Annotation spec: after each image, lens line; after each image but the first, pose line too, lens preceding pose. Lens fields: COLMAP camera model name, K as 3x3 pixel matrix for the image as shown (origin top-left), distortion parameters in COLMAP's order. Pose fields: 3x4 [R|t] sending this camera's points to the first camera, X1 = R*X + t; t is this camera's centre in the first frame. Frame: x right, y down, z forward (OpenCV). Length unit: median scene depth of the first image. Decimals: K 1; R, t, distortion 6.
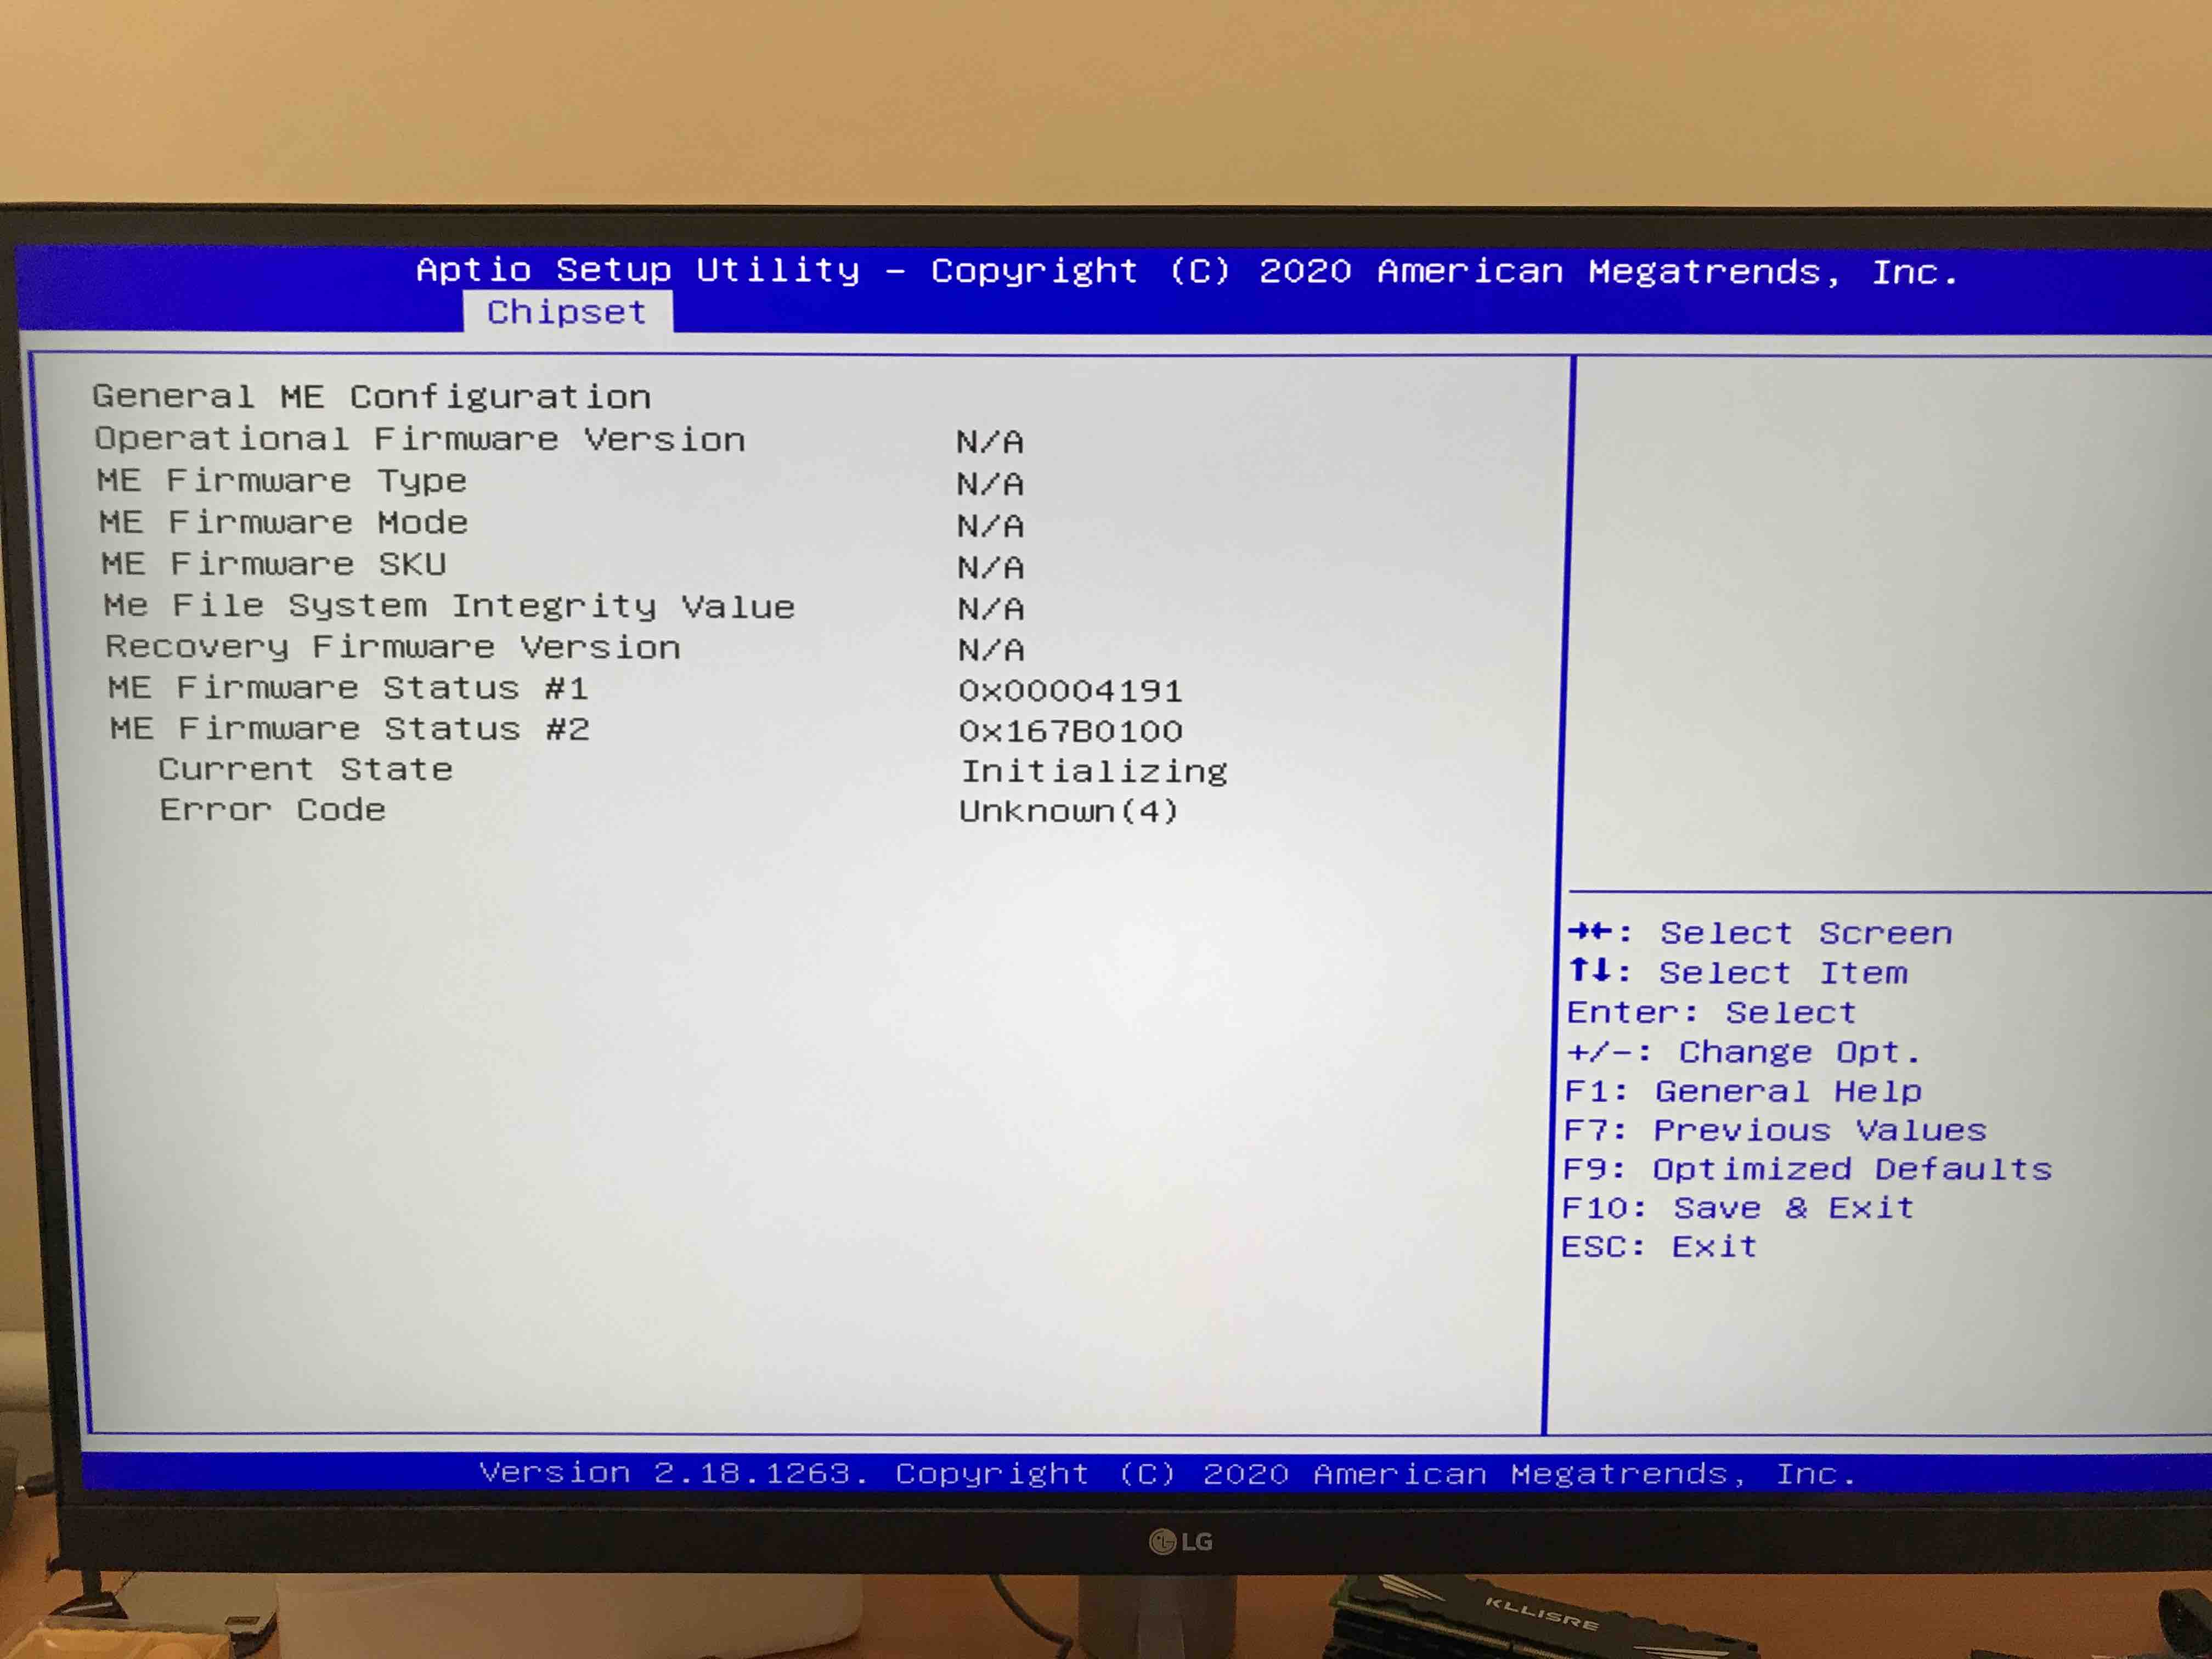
lens RADIAL K [[1810.2, 0, 1105.3], [0, 1810.2, 825.6], [0, 0, 1]] dist [-0.029077, 0.012390]
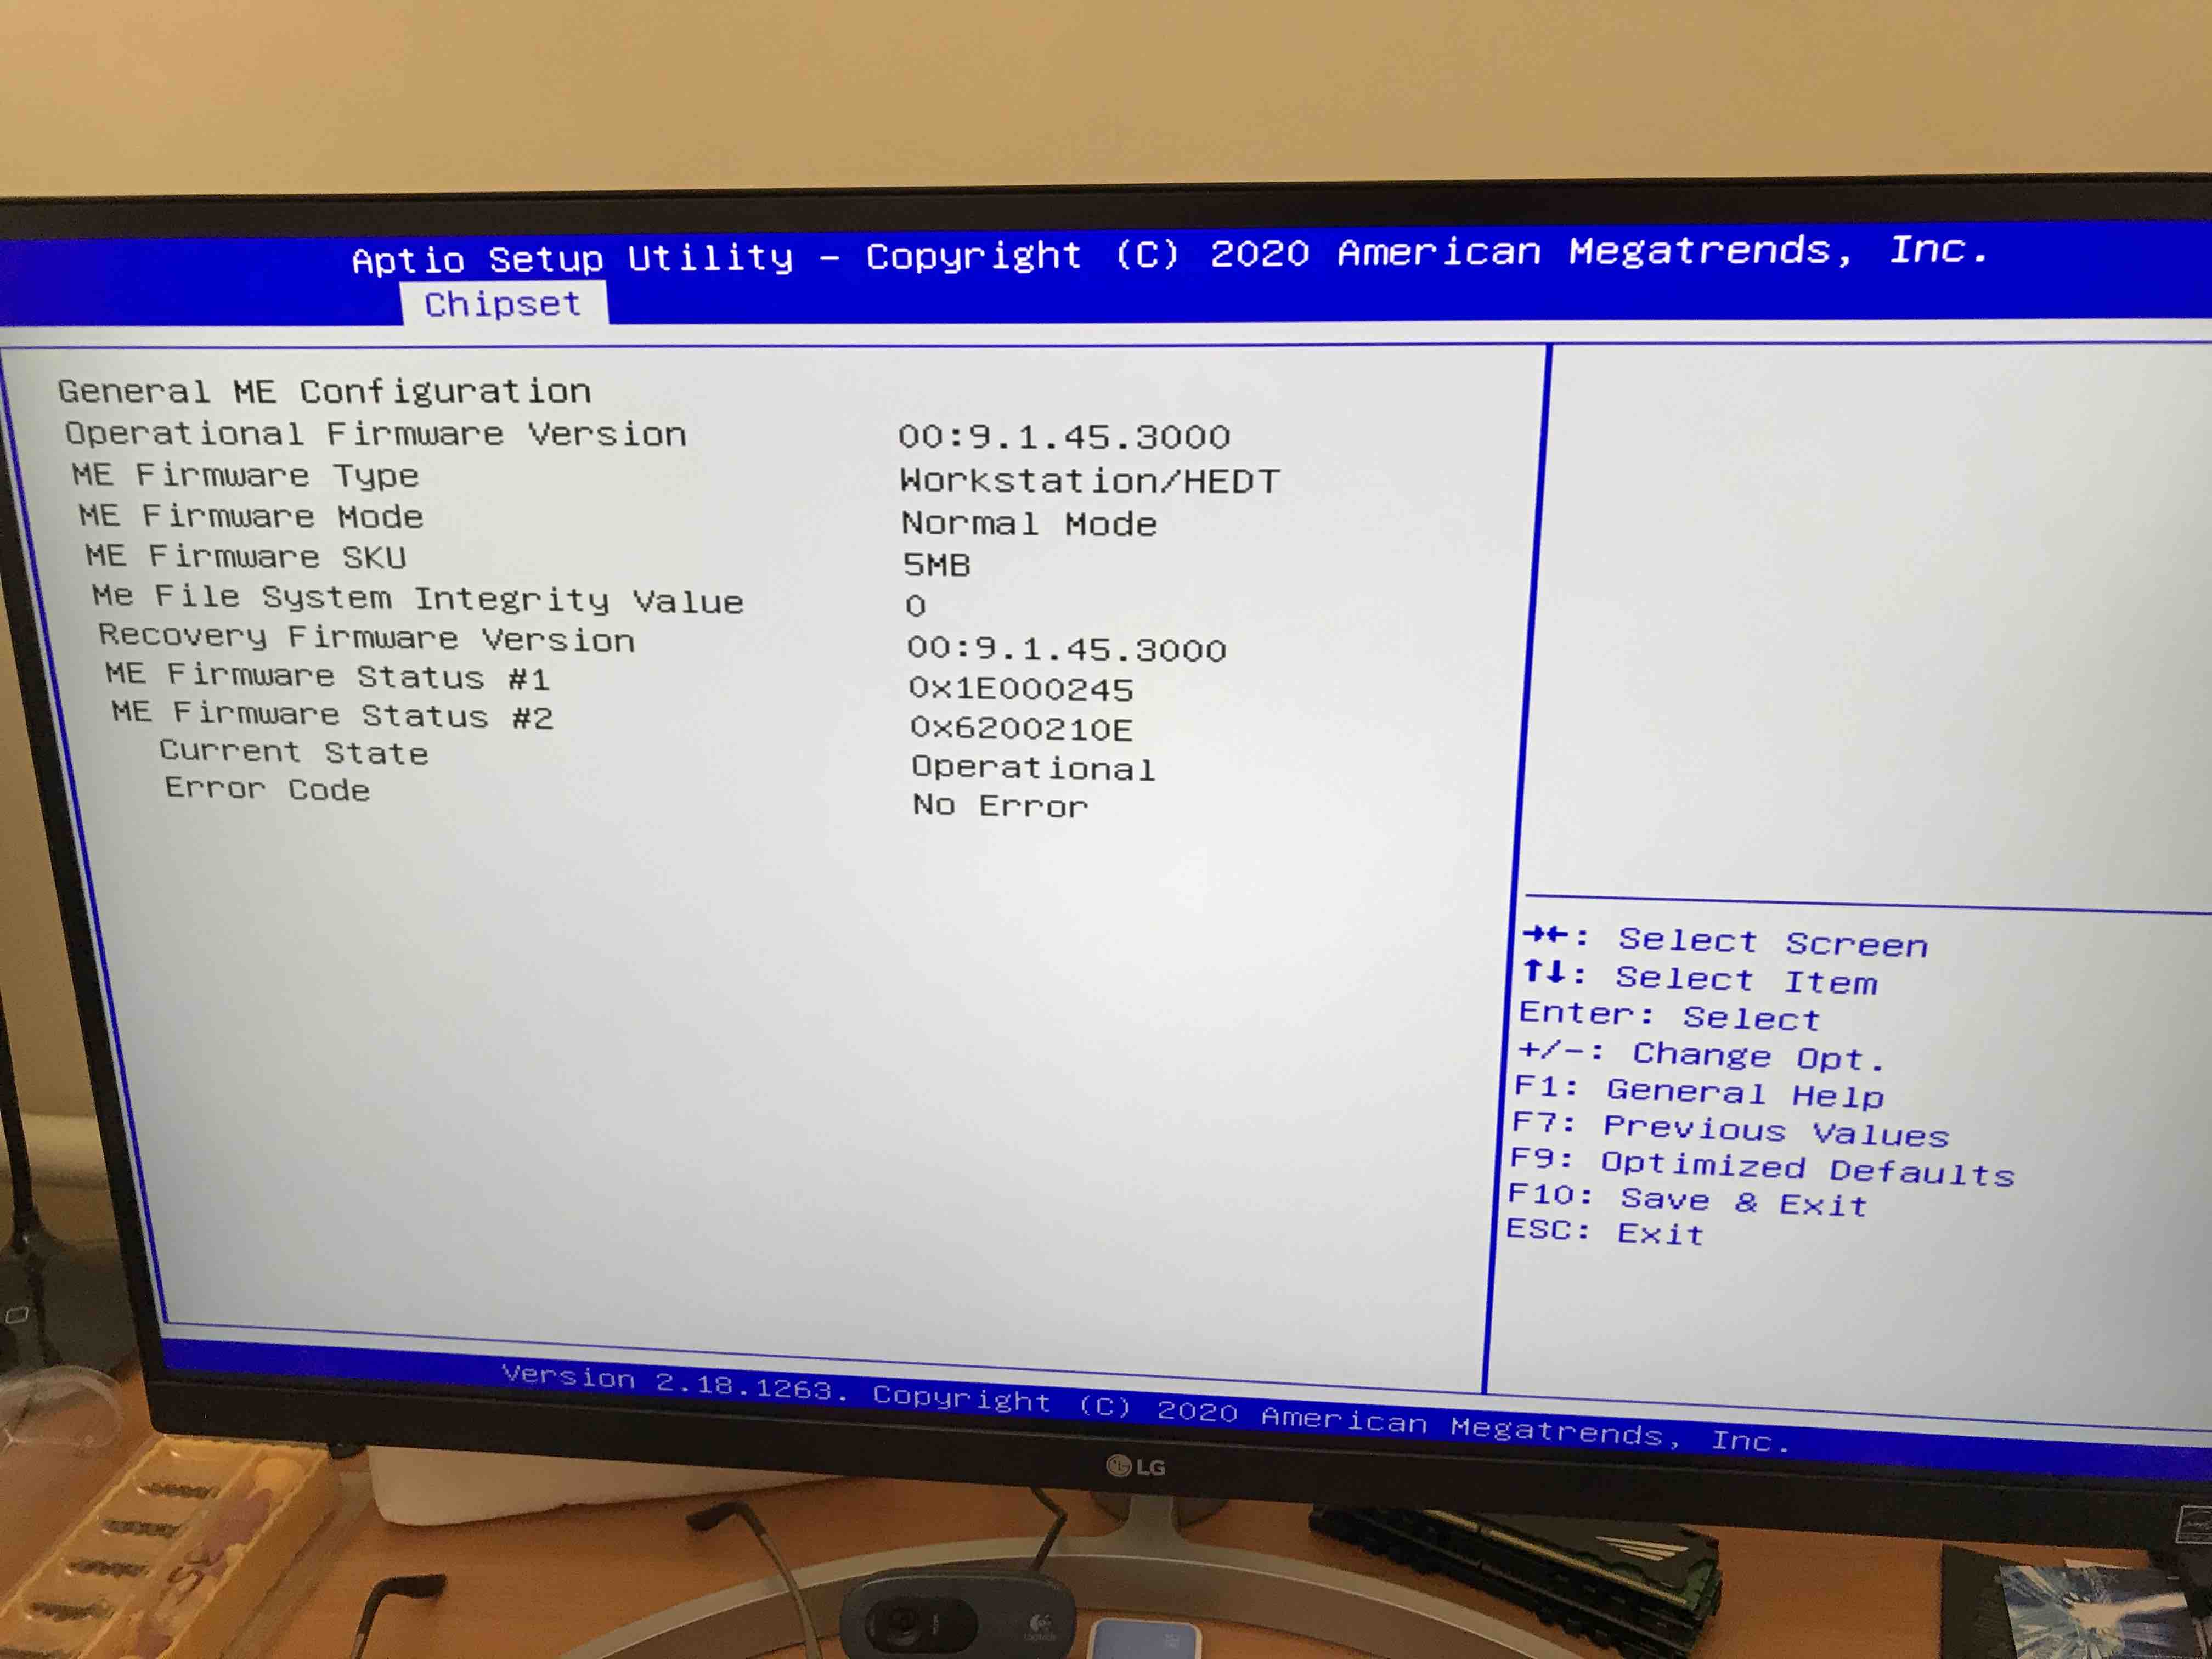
lens RADIAL K [[1810.2, 0, 1106.4], [0, 1810.2, 828.2], [0, 0, 1]] dist [-0.029077, 0.012390]
pose [[0.994794, 0.022774, -0.099325, 0.128900], [-0.003505, 0.981778, 0.190001, -0.188801], [0.101842, -0.188663, 0.976747, 0.023283]]
